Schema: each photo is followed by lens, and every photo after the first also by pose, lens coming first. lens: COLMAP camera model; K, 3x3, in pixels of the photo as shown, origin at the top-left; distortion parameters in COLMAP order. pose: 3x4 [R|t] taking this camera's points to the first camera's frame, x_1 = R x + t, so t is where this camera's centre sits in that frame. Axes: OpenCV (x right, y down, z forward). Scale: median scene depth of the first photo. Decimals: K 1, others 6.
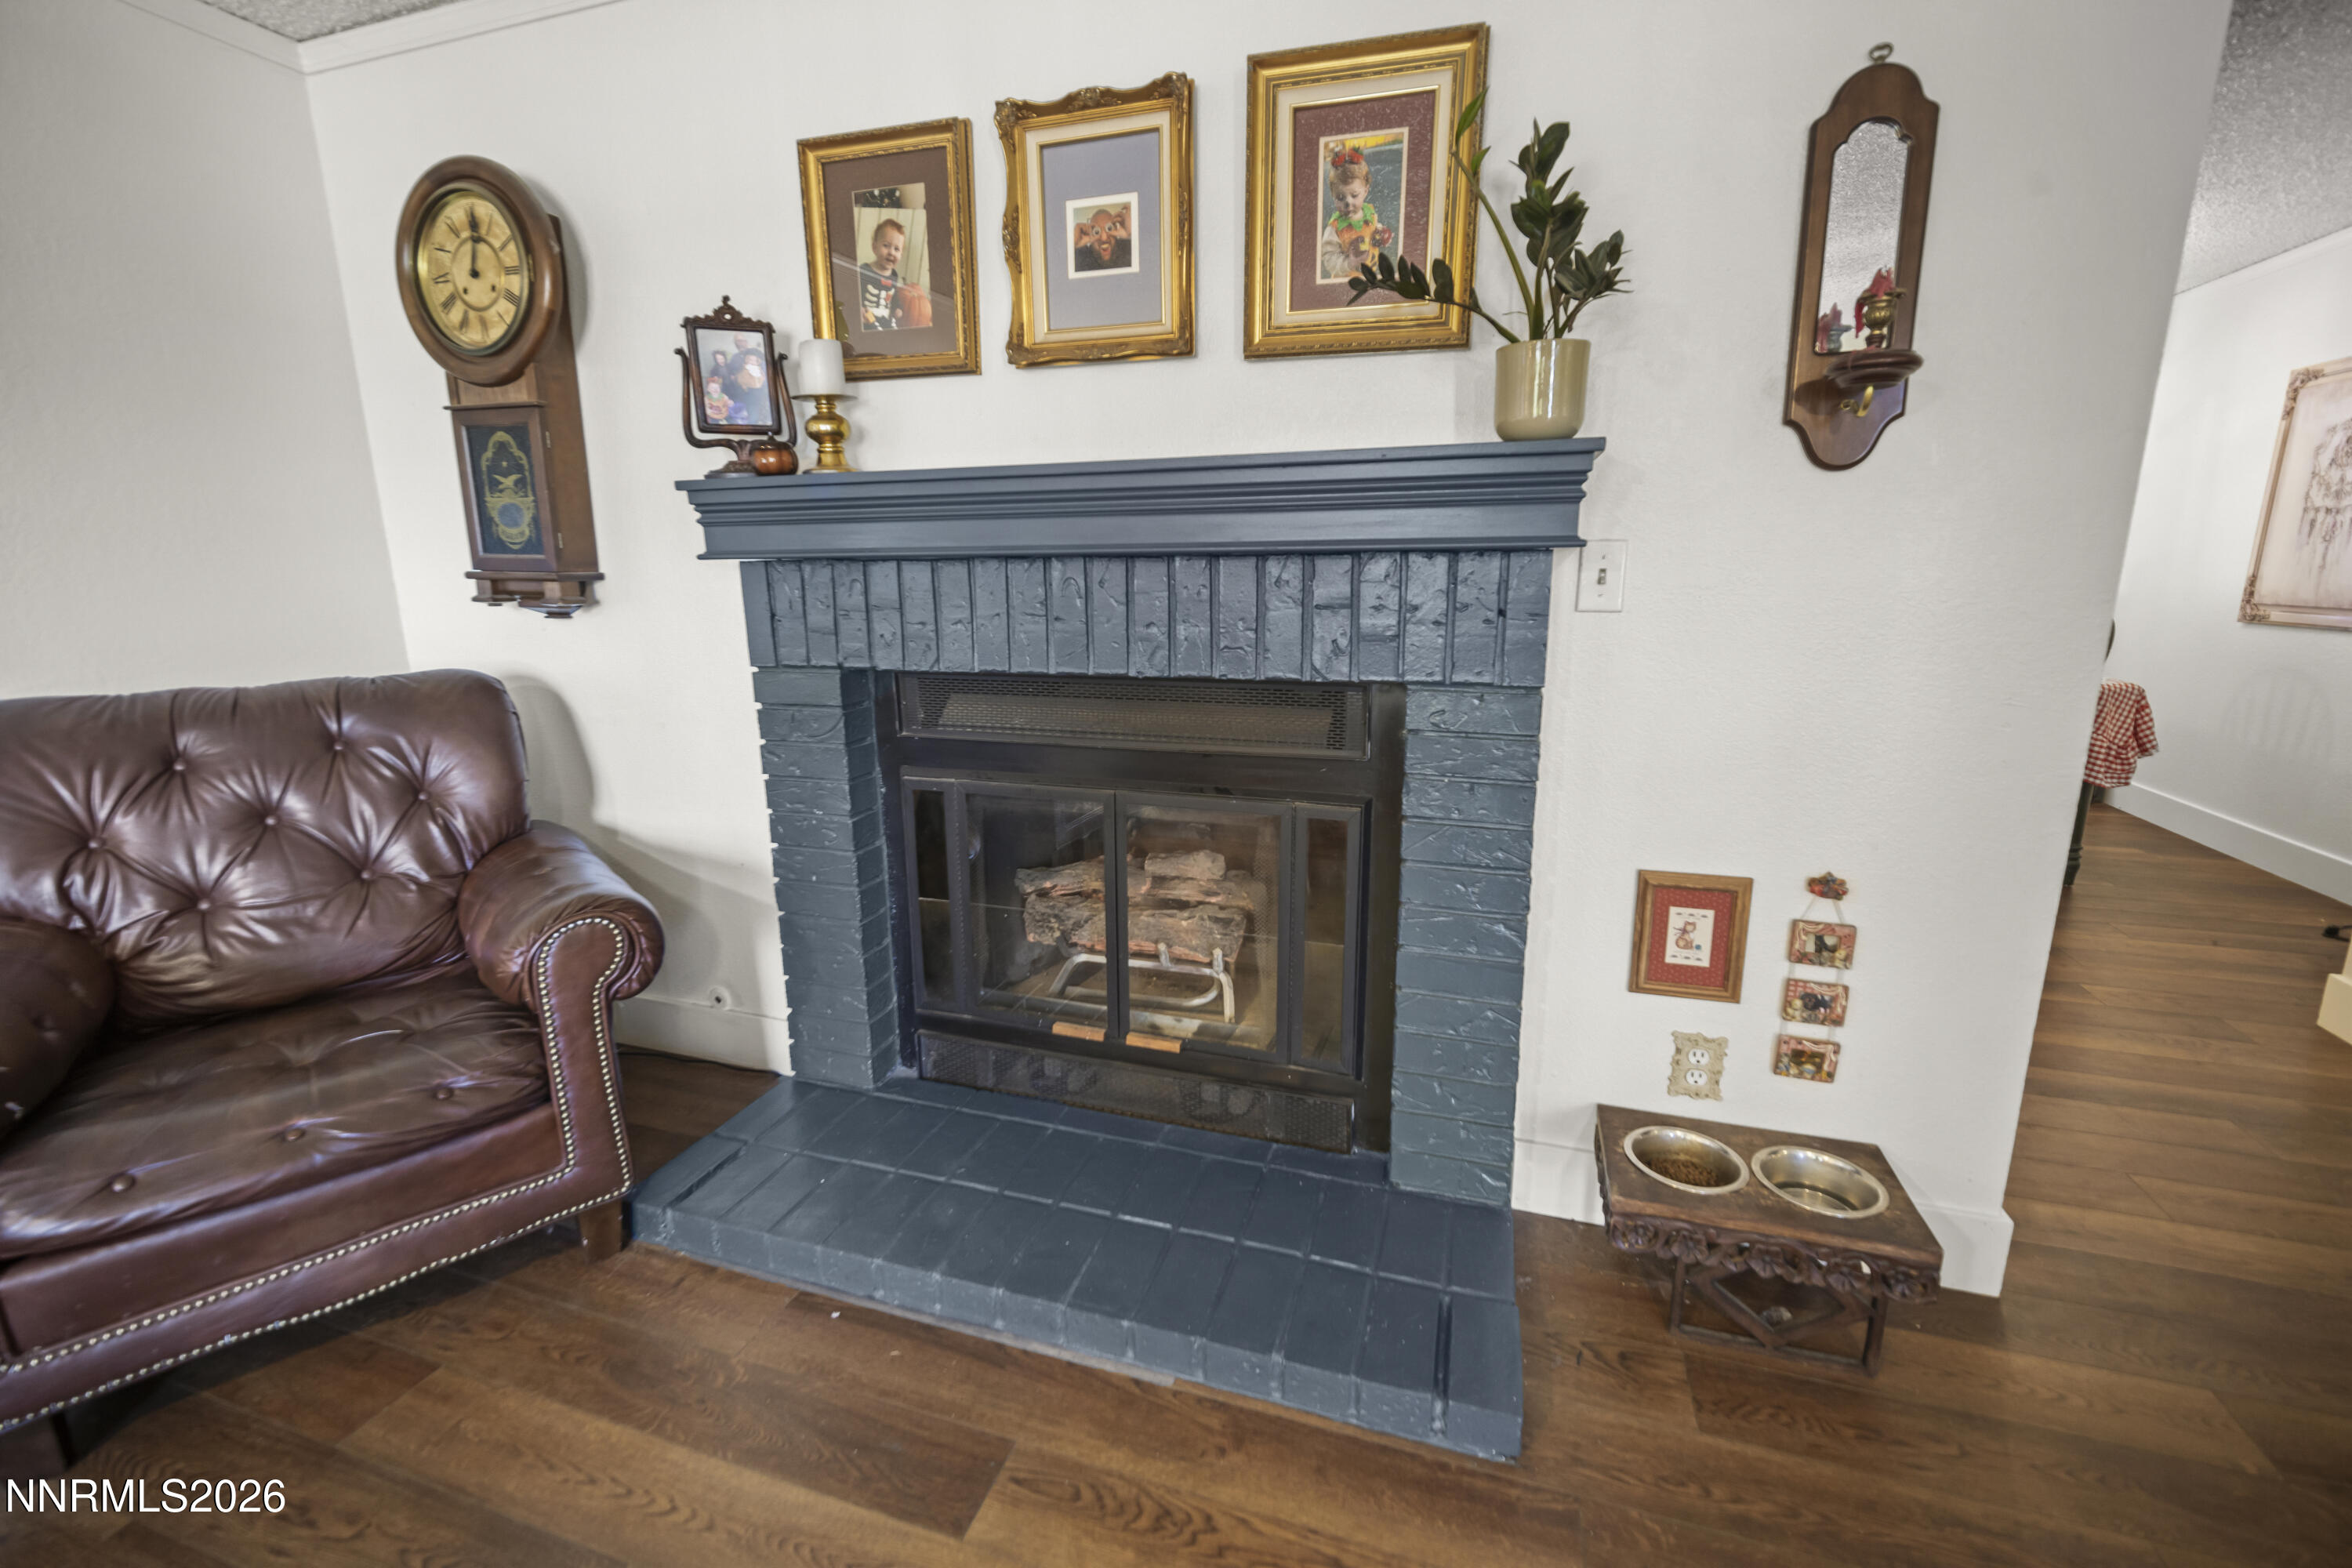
lens RADIAL K [[1010.5, 0, 1172.9], [0, 1010.5, 766.2], [0, 0, 1]] dist [-0.000253, -0.001239]
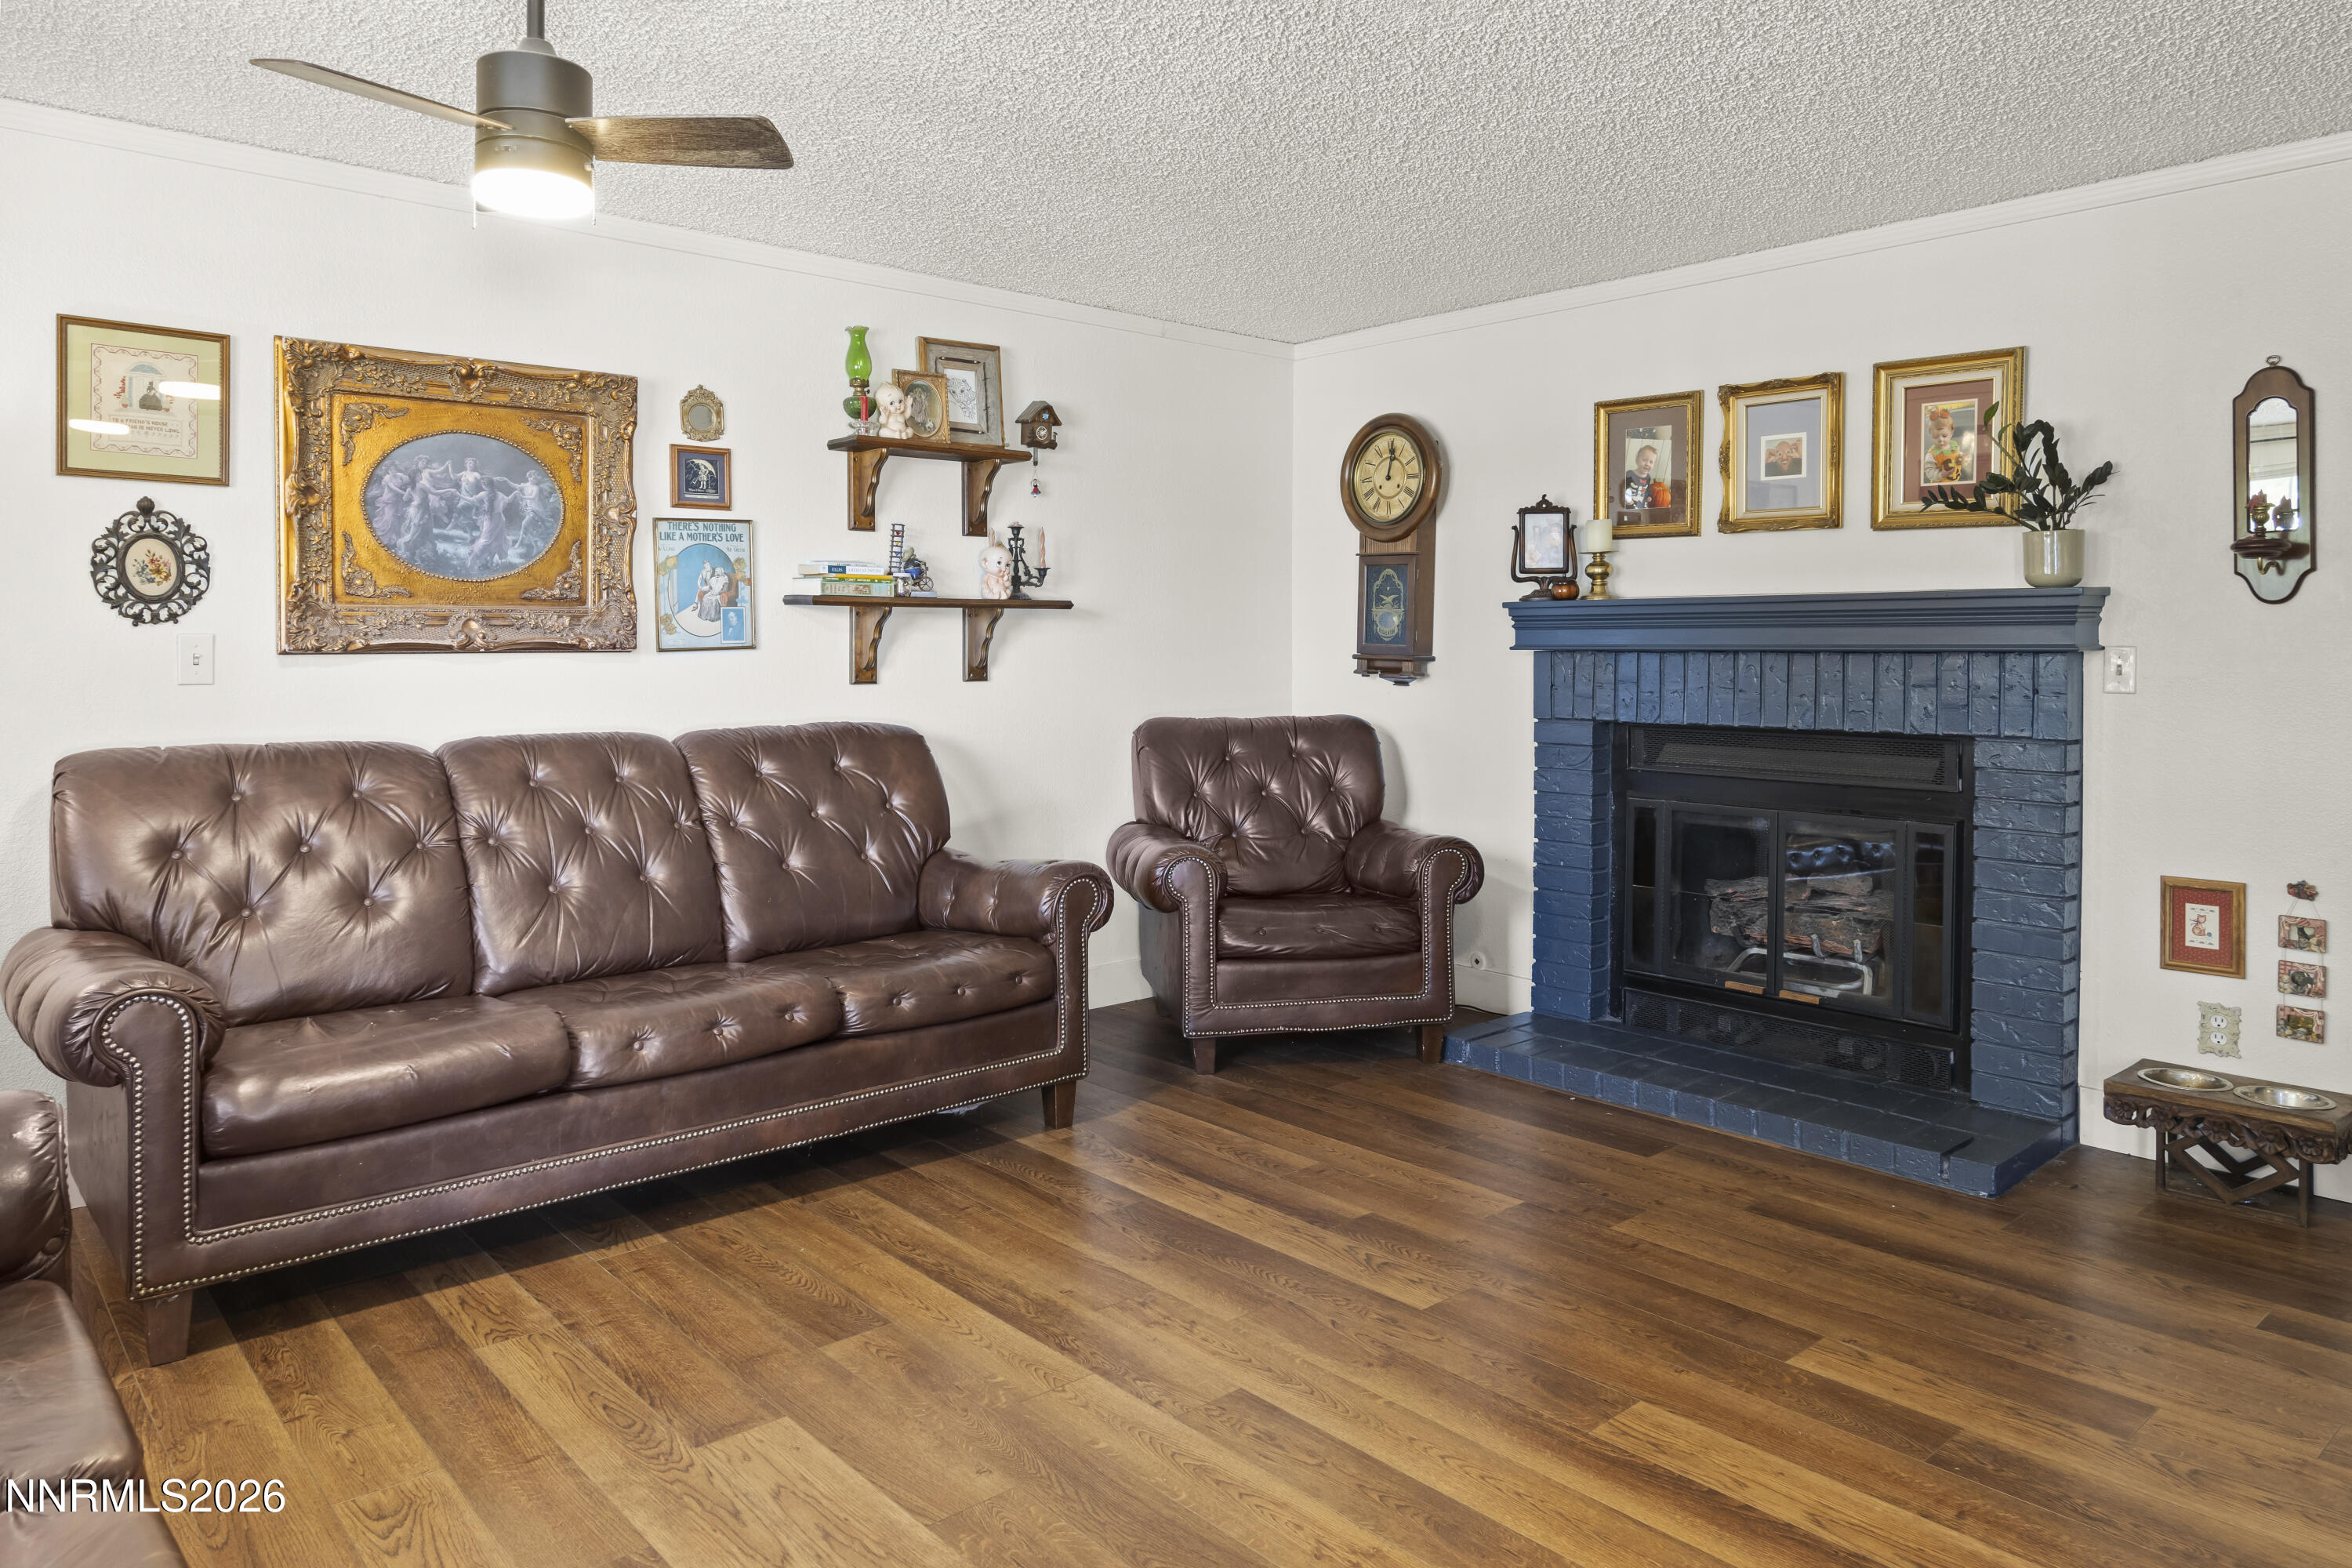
lens RADIAL K [[1544.5, 0, 1193.6], [0, 1544.5, 713.9], [0, 0, 1]] dist [0.011019, -0.004510]
pose [[0.875506, 0.032480, -0.482114, 0.277784], [-0.104861, 0.986732, -0.123950, 0.255397], [0.471692, 0.159074, 0.867296, -1.361977]]
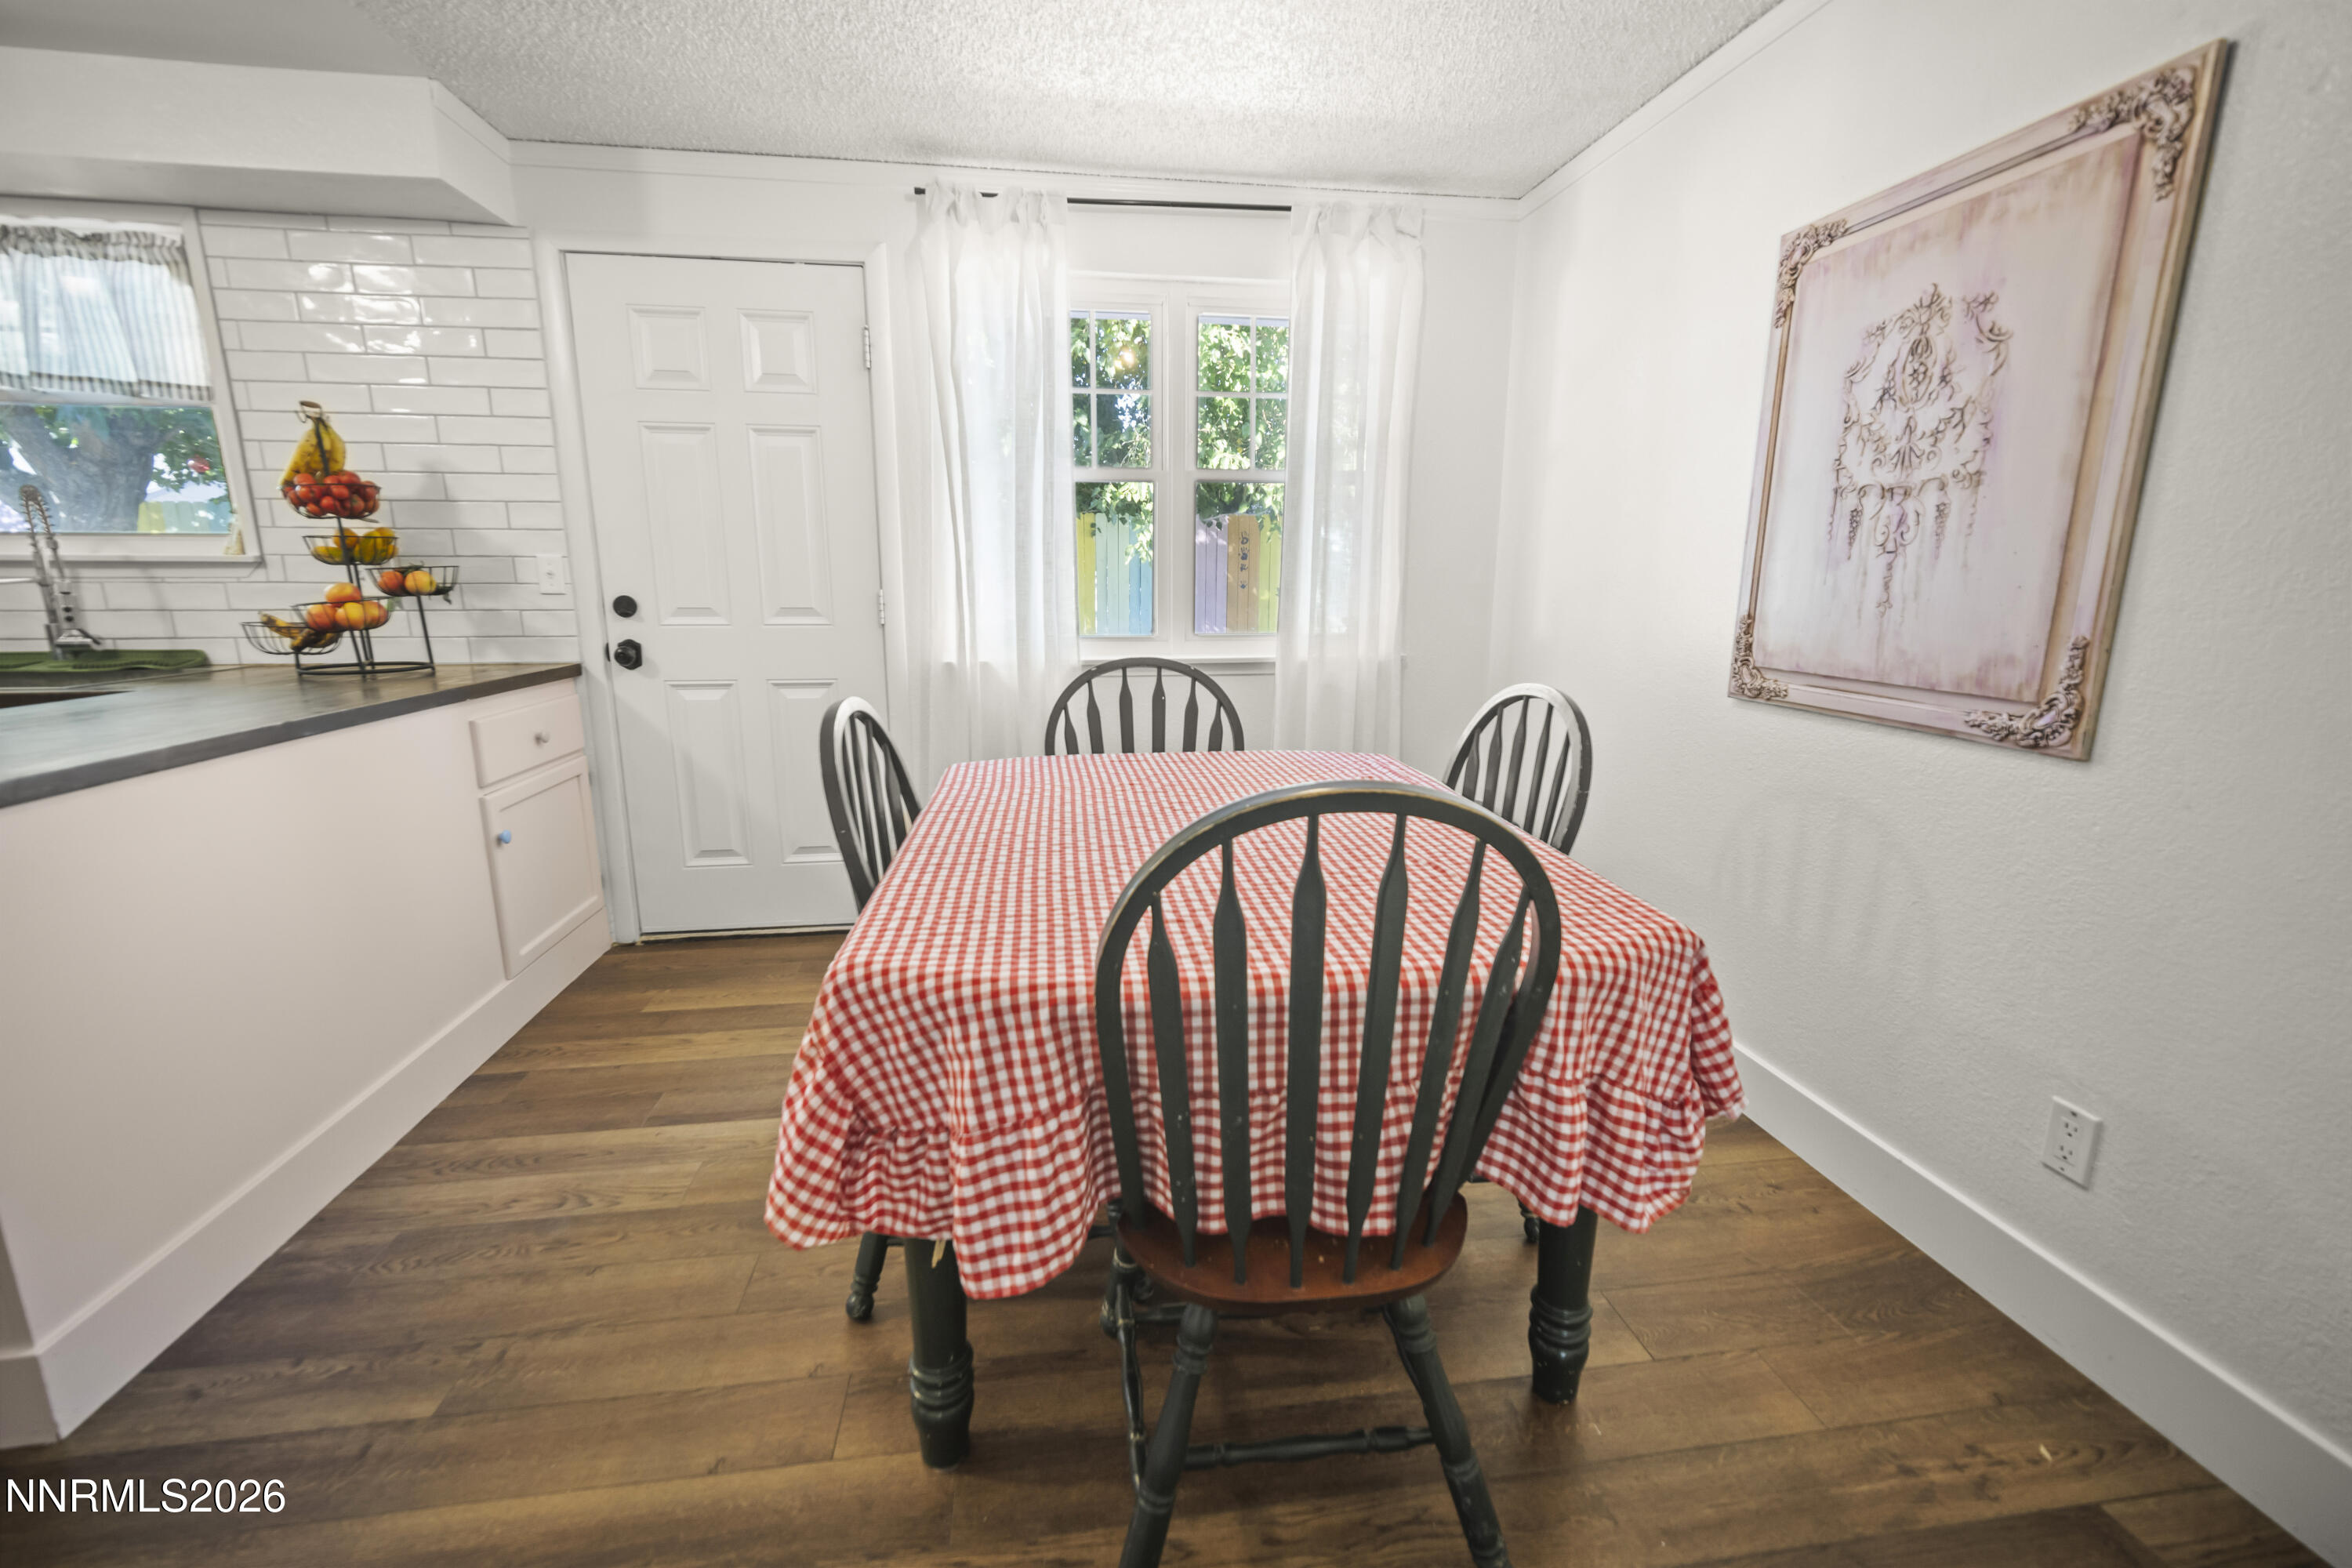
lens RADIAL K [[1010.5, 0, 1192.7], [0, 1010.5, 761.6], [0, 0, 1]] dist [-0.000253, -0.001239]
pose [[0.883928, -0.067511, 0.462724, 1.173703], [0.072713, 0.997331, 0.006608, -0.289911], [-0.461935, 0.027805, 0.886478, 1.405595]]
